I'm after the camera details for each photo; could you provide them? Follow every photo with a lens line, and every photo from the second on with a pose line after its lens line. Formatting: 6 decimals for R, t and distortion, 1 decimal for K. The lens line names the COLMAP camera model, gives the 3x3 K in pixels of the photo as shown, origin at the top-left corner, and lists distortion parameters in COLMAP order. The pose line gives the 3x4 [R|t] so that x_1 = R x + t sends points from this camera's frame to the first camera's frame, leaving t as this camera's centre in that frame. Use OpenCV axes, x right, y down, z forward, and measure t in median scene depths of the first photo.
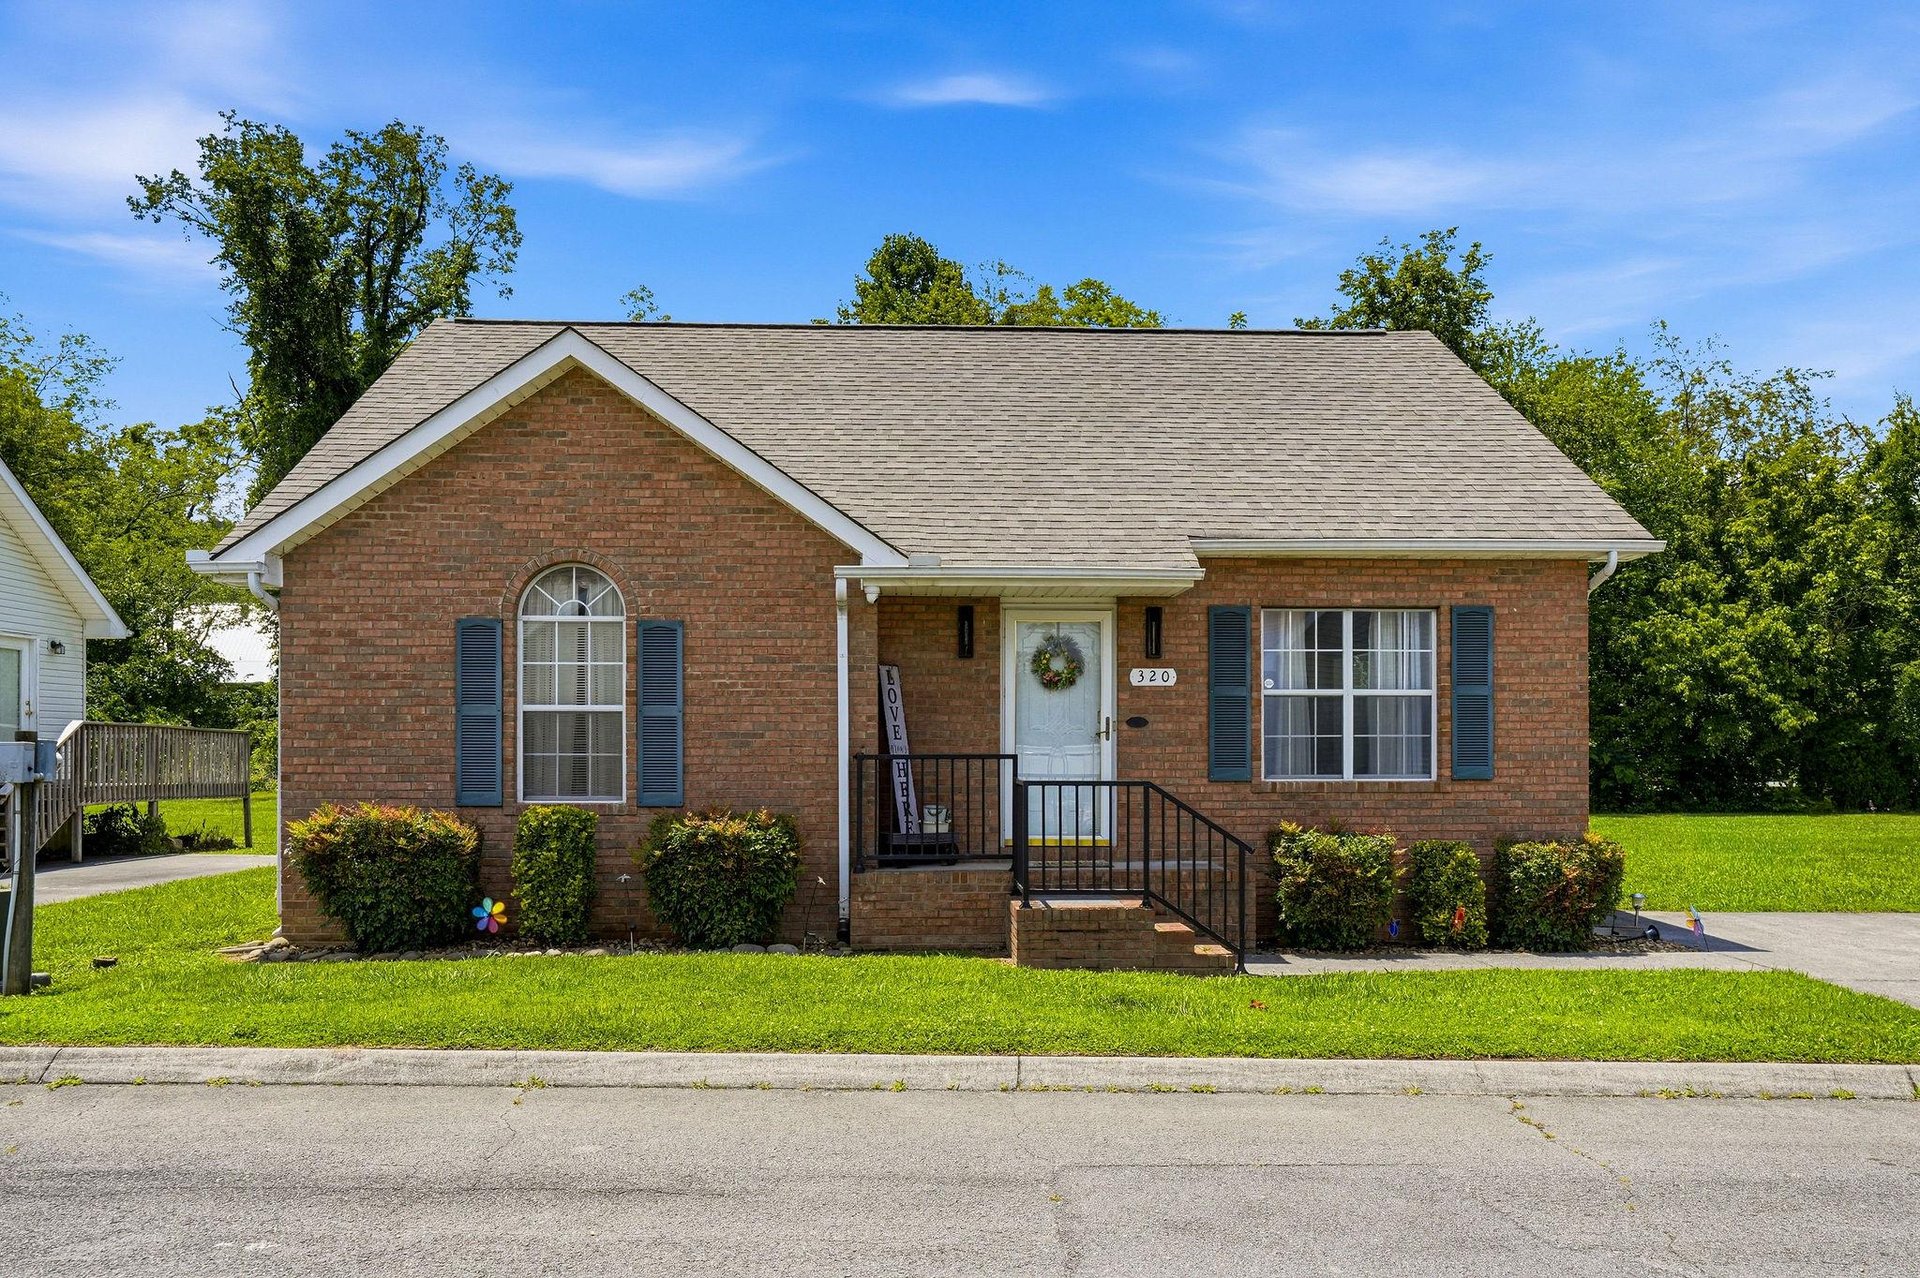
lens RADIAL K [[1138.4, 0, 960.0], [0, 1138.4, 639.0], [0, 0, 1]] dist [0.003033, 0.000355]
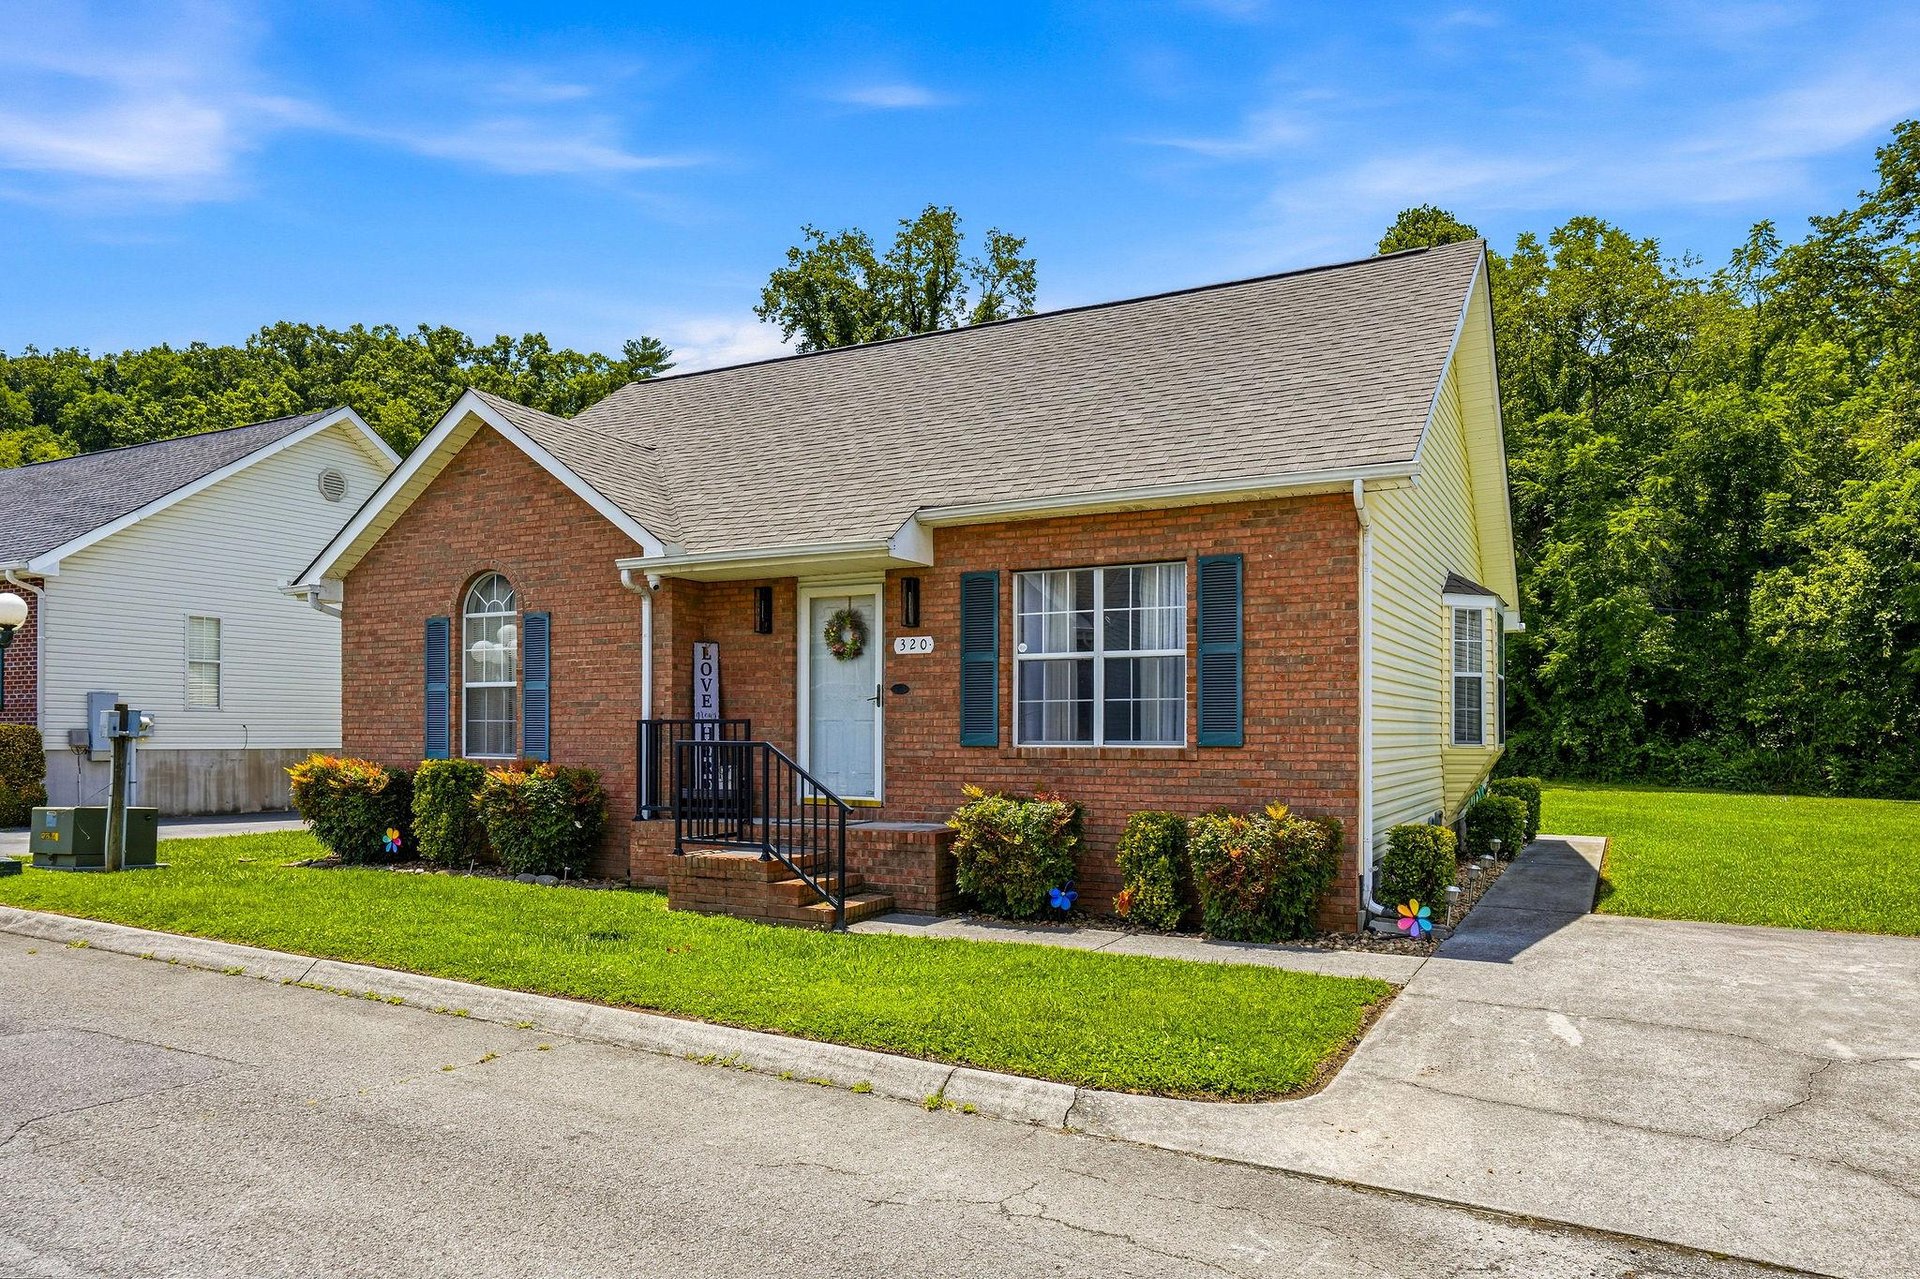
lens RADIAL K [[1058.3, 0, 960.0], [0, 1058.3, 639.5], [0, 0, 1]] dist [0.000224, 0.000370]
pose [[0.899943, -0.035452, -0.434563, 0.627186], [0.041186, 0.999144, 0.003782, 0.026294], [0.434057, -0.021301, 0.900633, 0.153270]]
